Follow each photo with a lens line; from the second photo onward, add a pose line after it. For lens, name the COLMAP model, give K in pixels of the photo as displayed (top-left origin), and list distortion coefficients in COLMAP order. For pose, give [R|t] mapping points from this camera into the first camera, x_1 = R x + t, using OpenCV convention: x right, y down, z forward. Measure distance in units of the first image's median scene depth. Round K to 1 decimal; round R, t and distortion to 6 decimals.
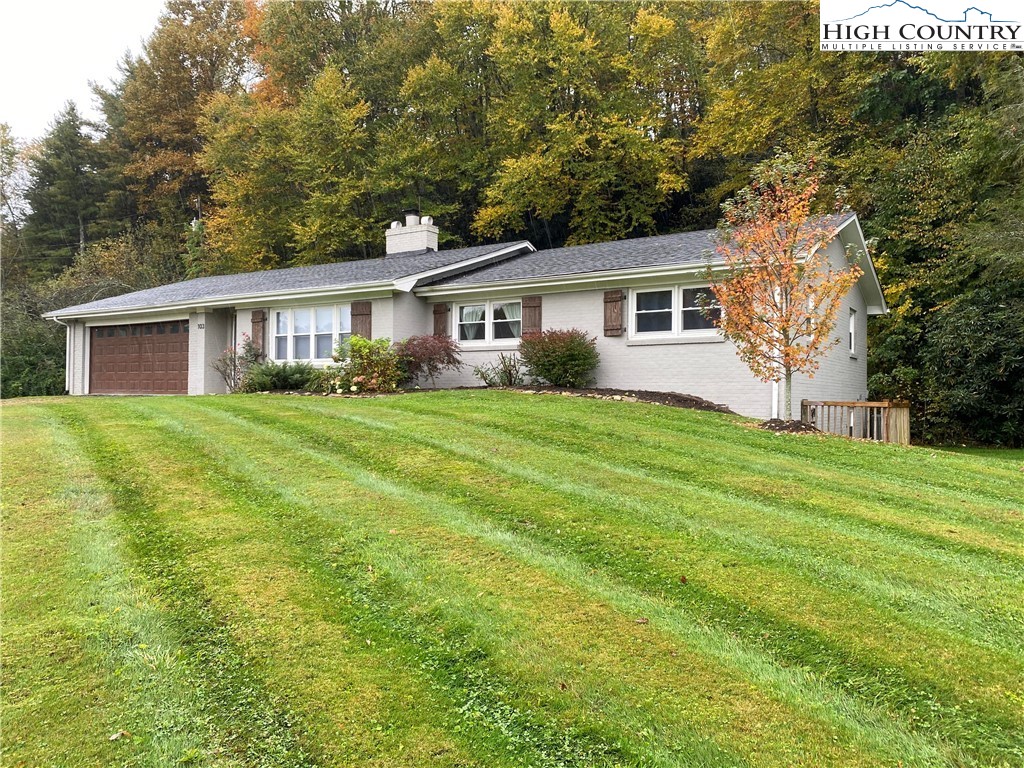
lens RADIAL K [[764.4, 0, 512.0], [0, 764.4, 384.0], [0, 0, 1]] dist [-0.002242, -0.002124]
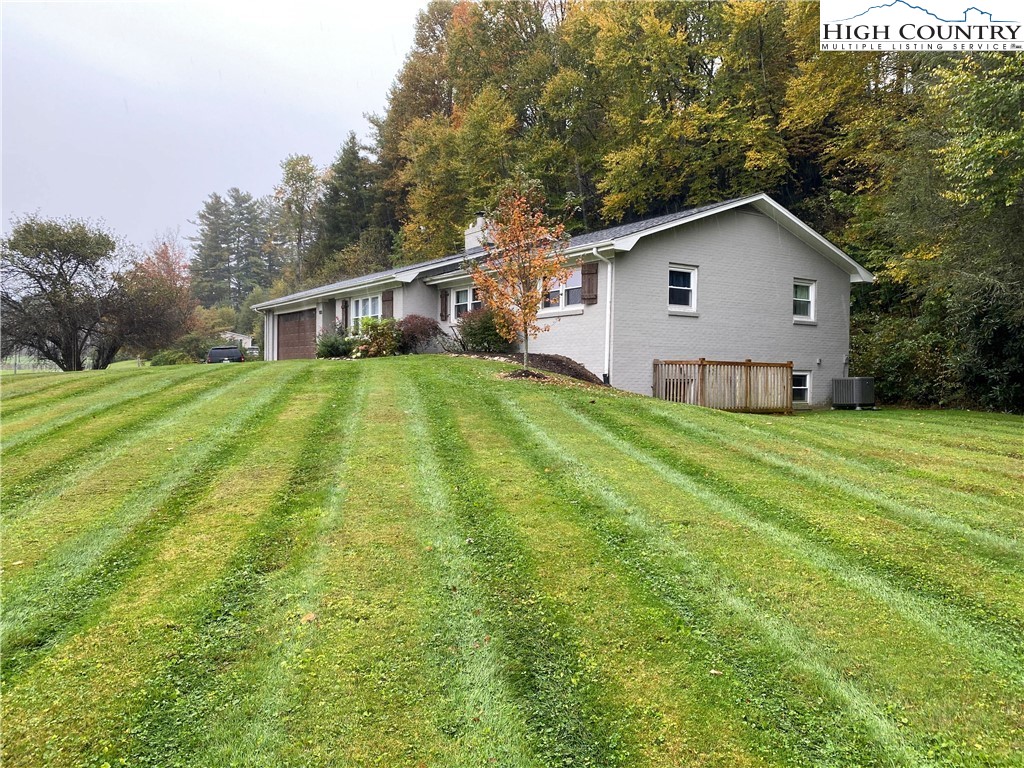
lens RADIAL K [[764.4, 0, 512.0], [0, 764.4, 384.0], [0, 0, 1]] dist [-0.002242, -0.002124]
pose [[0.921785, 0.013002, -0.387483, 0.285129], [-0.004901, 0.999748, 0.021888, 0.013373], [0.387670, -0.018277, 0.921617, -0.077602]]
